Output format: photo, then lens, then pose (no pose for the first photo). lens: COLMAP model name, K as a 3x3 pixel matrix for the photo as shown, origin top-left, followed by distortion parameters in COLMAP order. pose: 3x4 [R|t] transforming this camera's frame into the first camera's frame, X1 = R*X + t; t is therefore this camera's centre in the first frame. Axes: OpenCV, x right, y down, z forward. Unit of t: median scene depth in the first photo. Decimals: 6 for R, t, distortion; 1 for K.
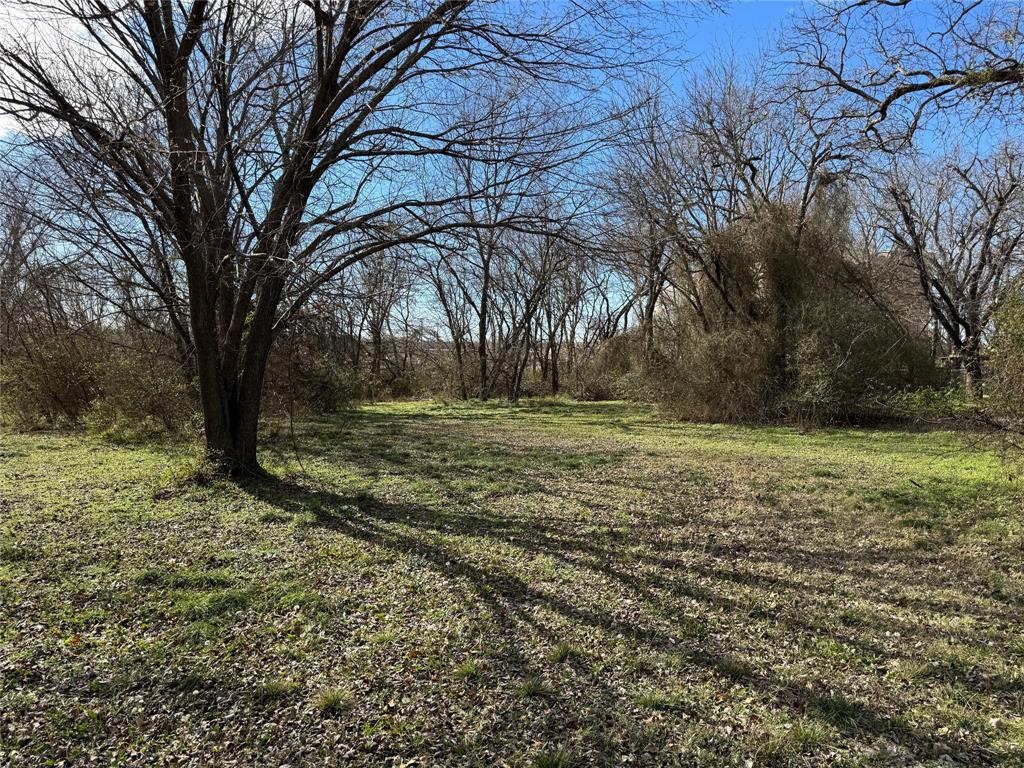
lens RADIAL K [[713.0, 0, 512.8], [0, 713.0, 383.1], [0, 0, 1]] dist [0.002966, -0.003790]
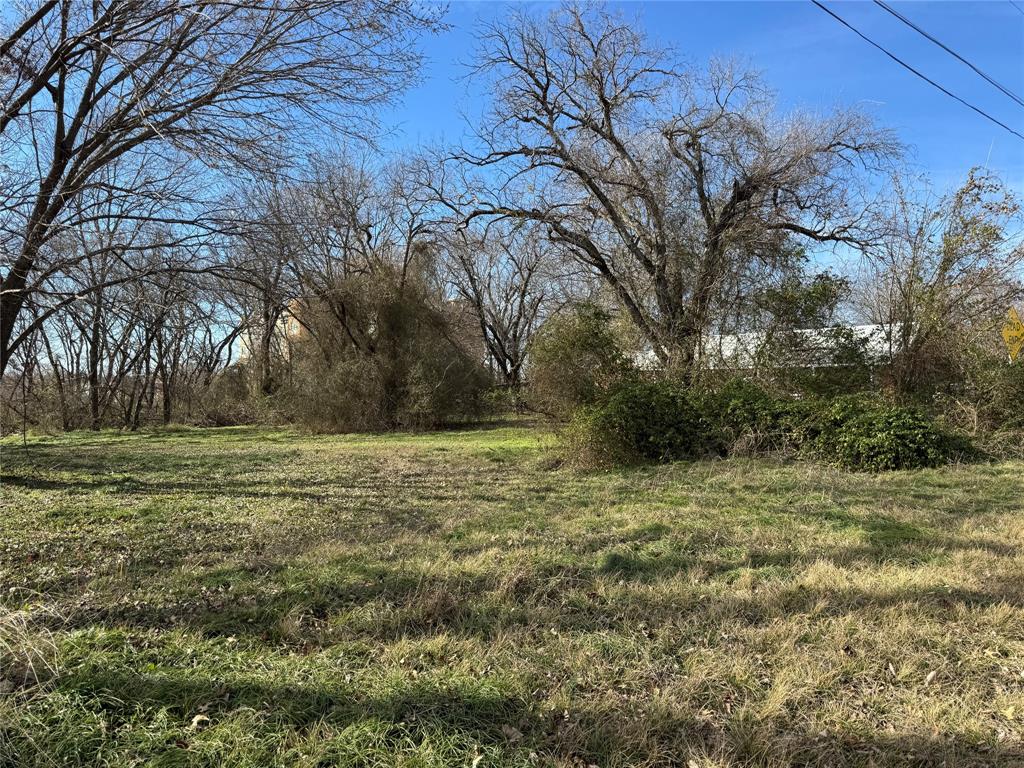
lens RADIAL K [[713.0, 0, 511.8], [0, 713.0, 383.1], [0, 0, 1]] dist [0.002966, -0.003790]
pose [[0.842122, -0.002245, 0.539283, -0.097290], [0.027245, 0.998892, -0.038386, 0.015354], [-0.538599, 0.047018, 0.841249, -0.143328]]
